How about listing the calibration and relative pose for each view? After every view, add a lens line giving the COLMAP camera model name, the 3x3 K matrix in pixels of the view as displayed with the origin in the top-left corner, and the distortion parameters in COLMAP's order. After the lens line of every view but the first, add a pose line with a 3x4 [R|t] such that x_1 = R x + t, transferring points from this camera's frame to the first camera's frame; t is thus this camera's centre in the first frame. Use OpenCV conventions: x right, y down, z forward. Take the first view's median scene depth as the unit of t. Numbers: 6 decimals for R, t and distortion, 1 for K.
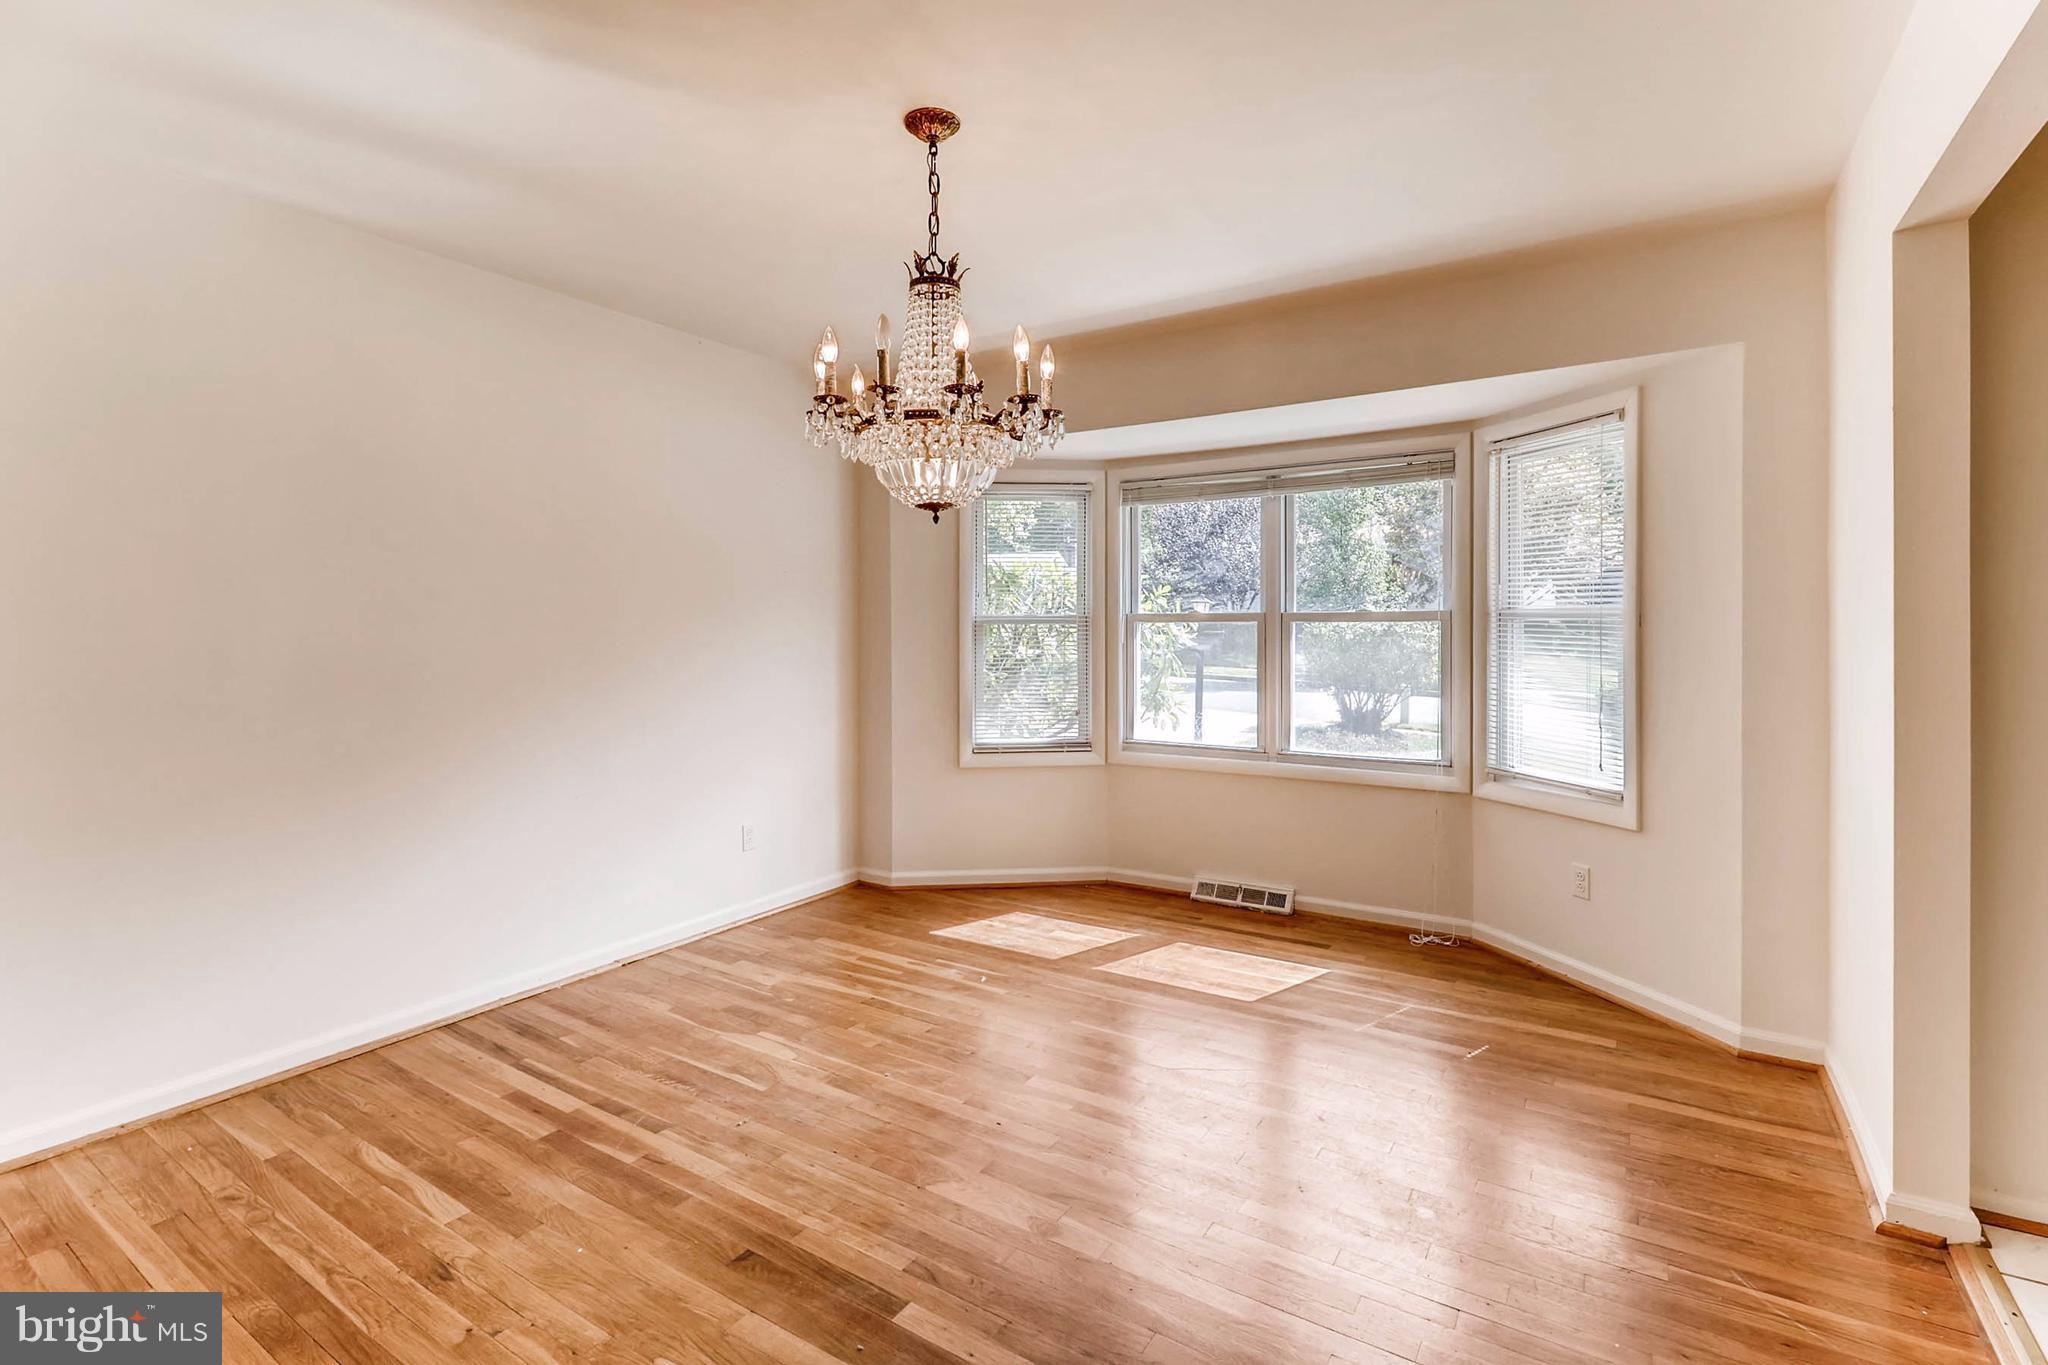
lens RADIAL K [[942.5, 0, 1034.8], [0, 942.5, 633.5], [0, 0, 1]] dist [0.026750, -0.001281]
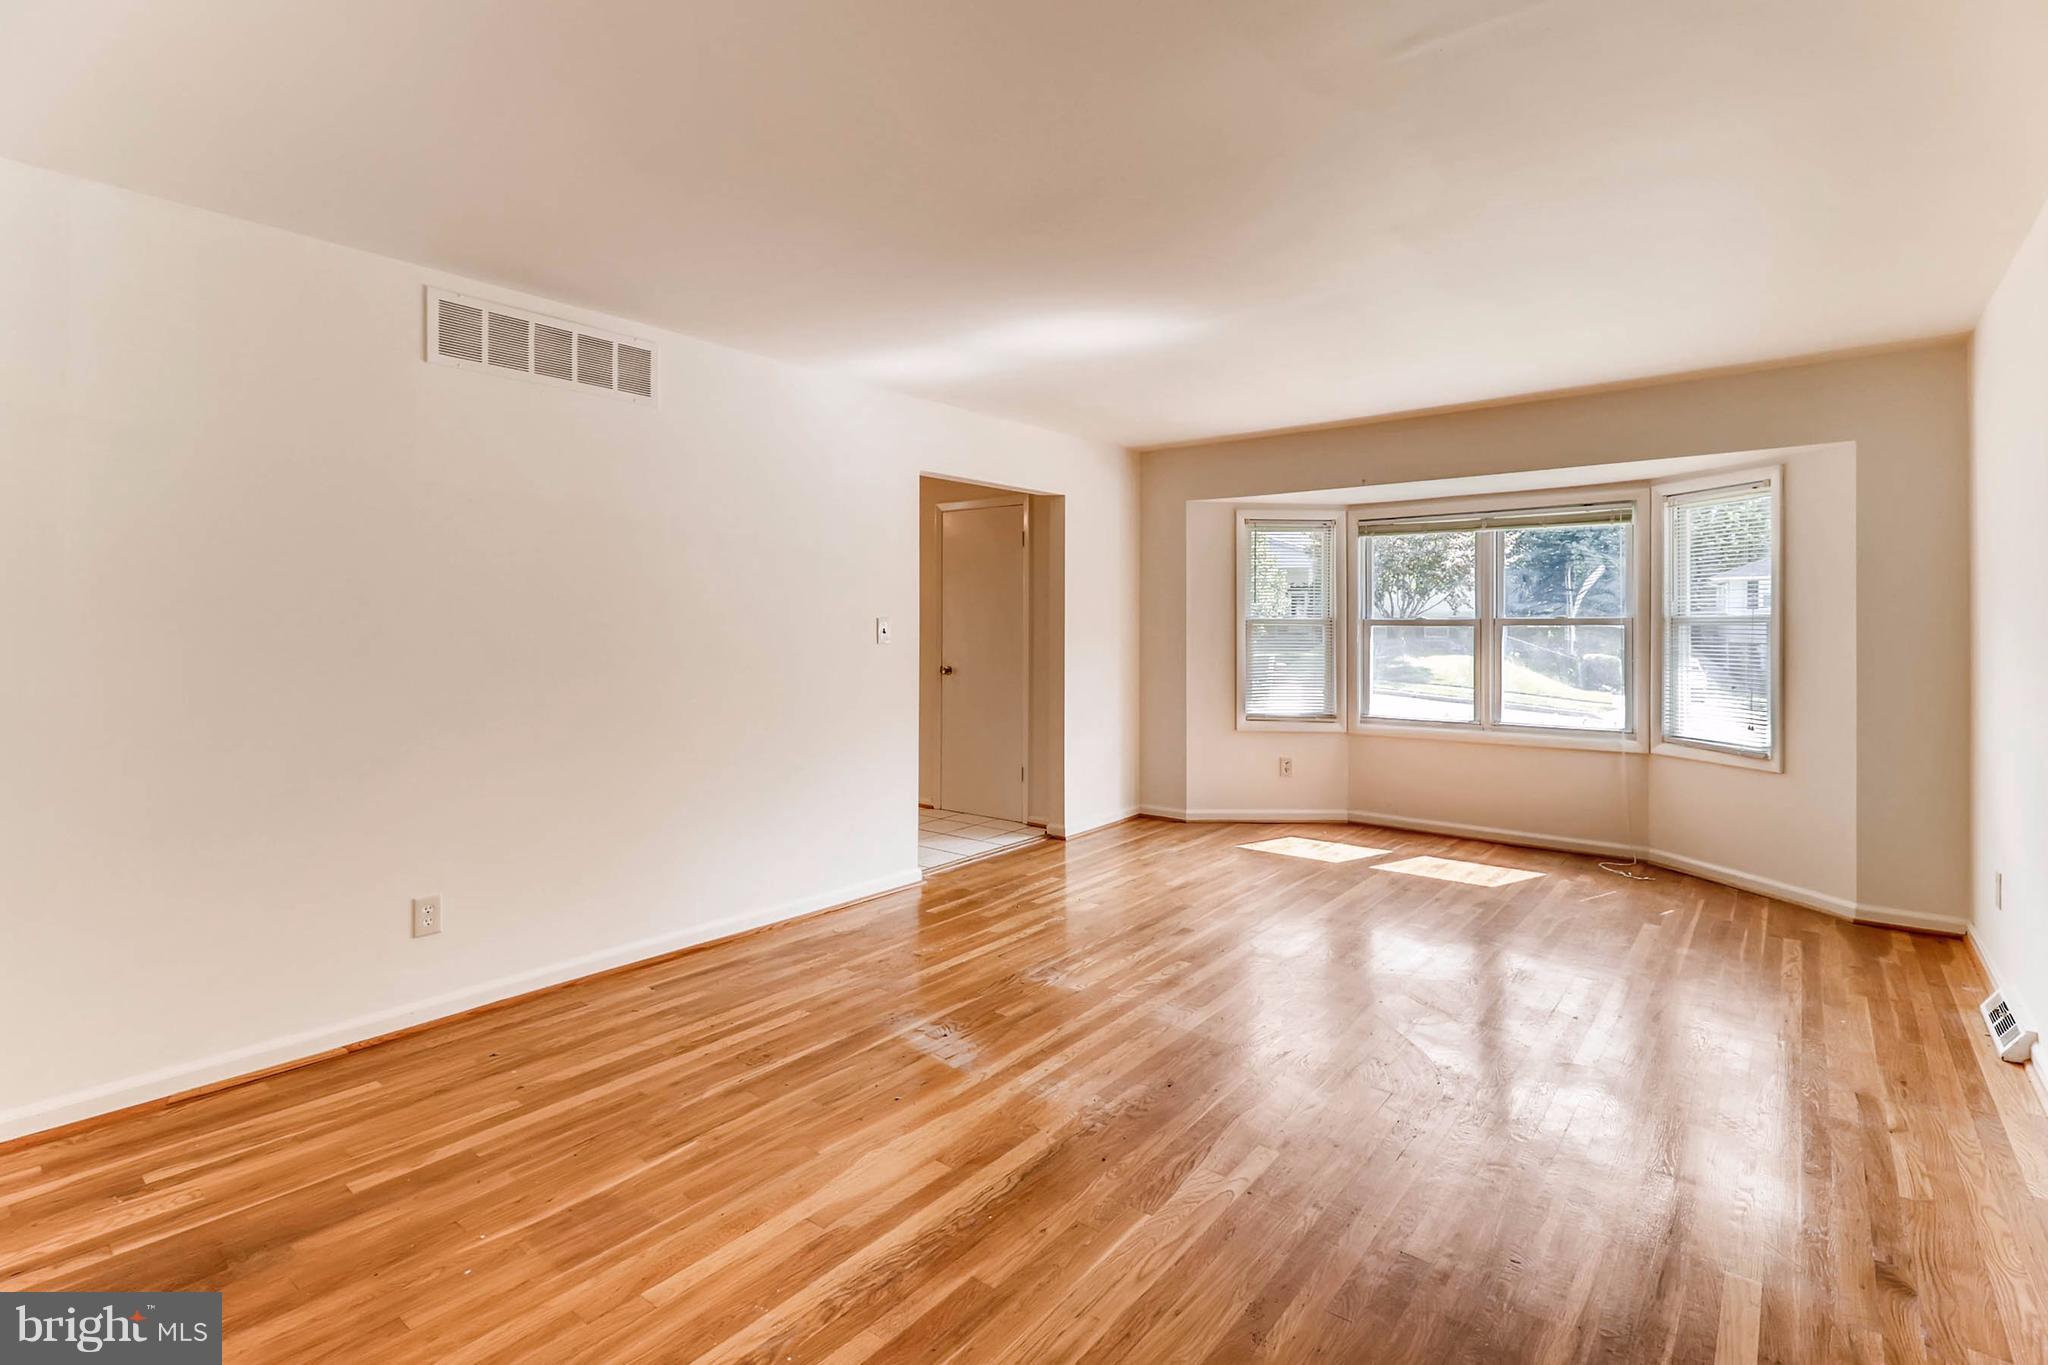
lens RADIAL K [[942.5, 0, 1034.8], [0, 942.5, 633.5], [0, 0, 1]] dist [0.026750, -0.001281]
pose [[0.994979, 0.004520, -0.099980, -0.254950], [-0.004838, 0.999984, -0.002935, 0.004724], [0.099965, 0.003404, 0.994985, -0.408363]]
